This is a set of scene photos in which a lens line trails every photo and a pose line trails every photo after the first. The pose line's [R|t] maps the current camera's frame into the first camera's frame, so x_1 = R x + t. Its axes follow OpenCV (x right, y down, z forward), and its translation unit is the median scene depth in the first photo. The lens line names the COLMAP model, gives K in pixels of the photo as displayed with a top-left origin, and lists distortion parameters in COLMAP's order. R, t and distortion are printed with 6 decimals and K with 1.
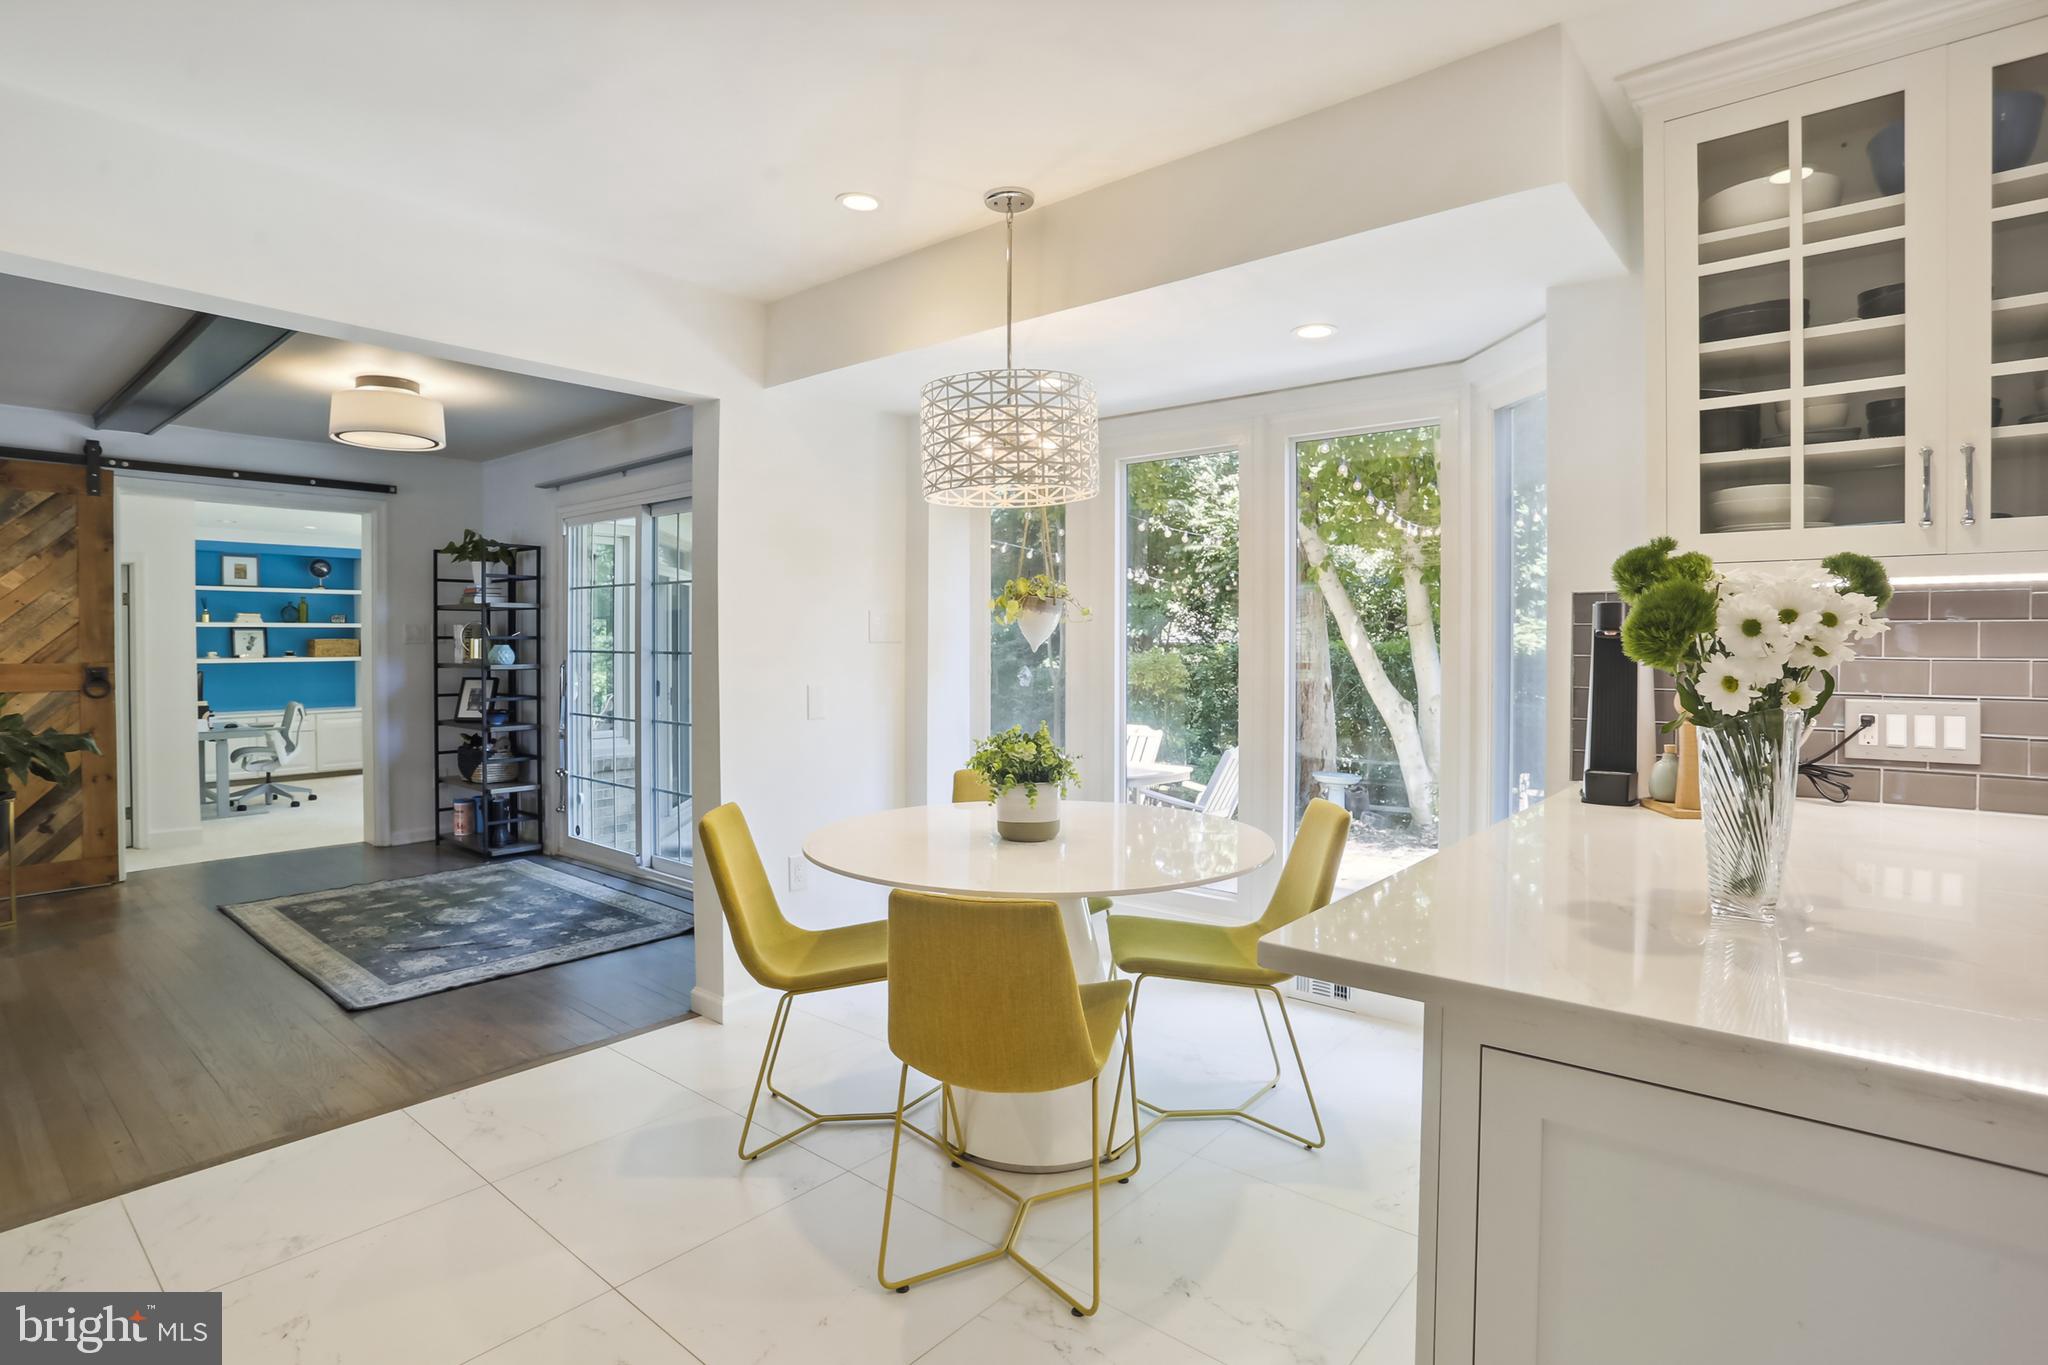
lens RADIAL K [[1033.6, 0, 1019.9], [0, 1033.6, 647.6], [0, 0, 1]] dist [-0.068298, 0.033699]
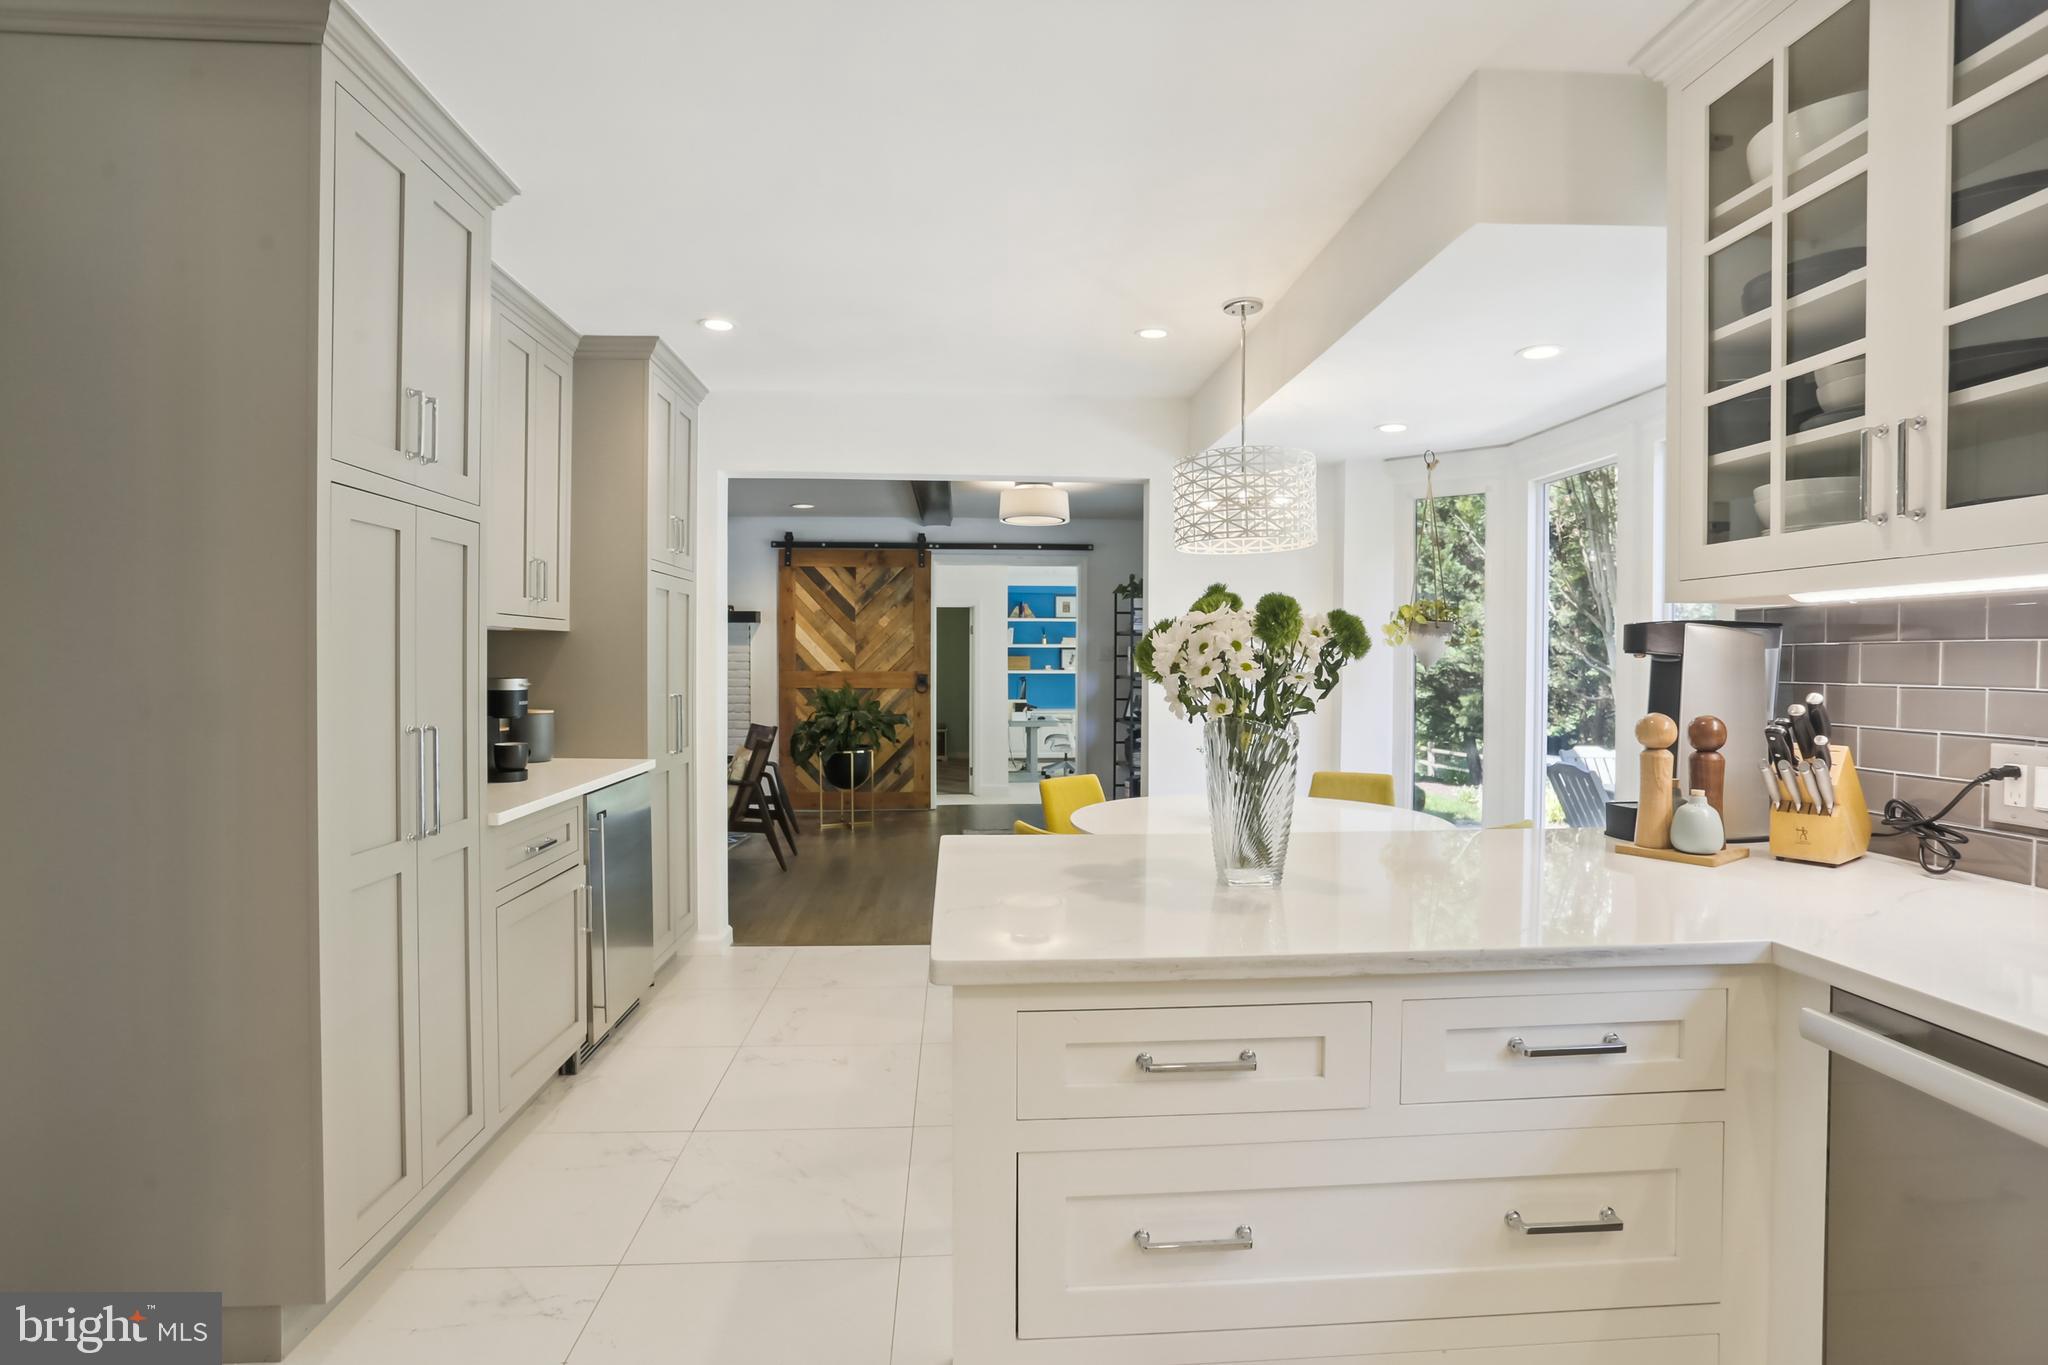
lens RADIAL K [[1002.7, 0, 1013.9], [0, 1002.7, 663.9], [0, 0, 1]] dist [-0.064696, 0.039072]
pose [[0.696054, 0.007508, -0.717950, 0.303164], [-0.008380, 0.999962, 0.002332, -0.001541], [0.717941, 0.004393, 0.696090, -0.015372]]
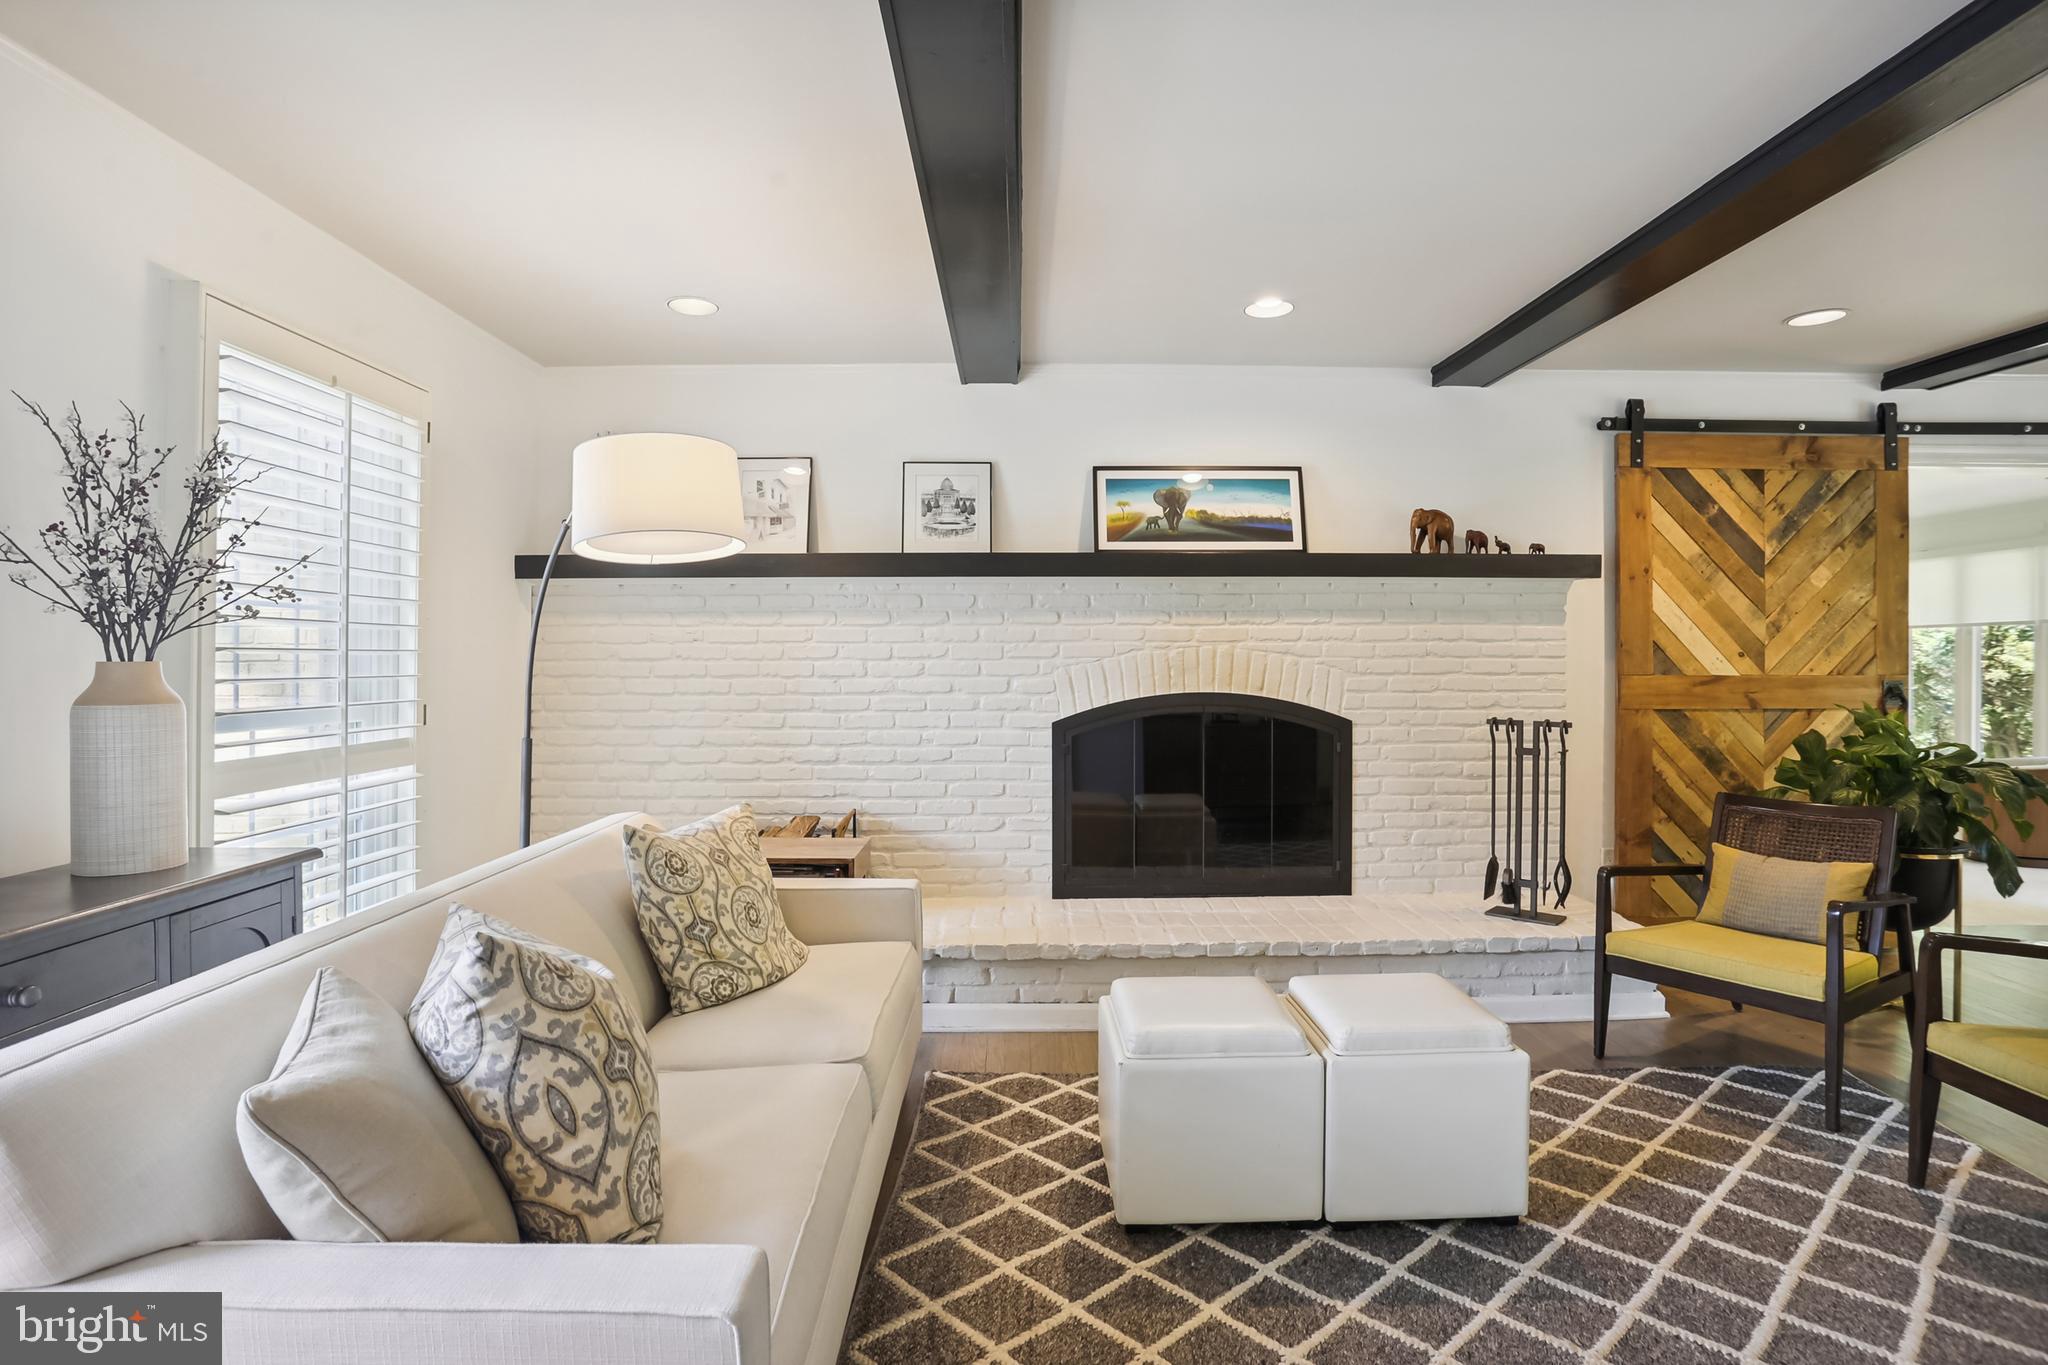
lens RADIAL K [[1009.3, 0, 1031.7], [0, 1009.3, 665.6], [0, 0, 1]] dist [-0.067691, 0.033745]
pose [[0.661053, 0.009404, -0.750280, -0.711126], [-0.005517, 0.999955, 0.007672, 0.004512], [0.750319, -0.000932, 0.661075, -0.049374]]
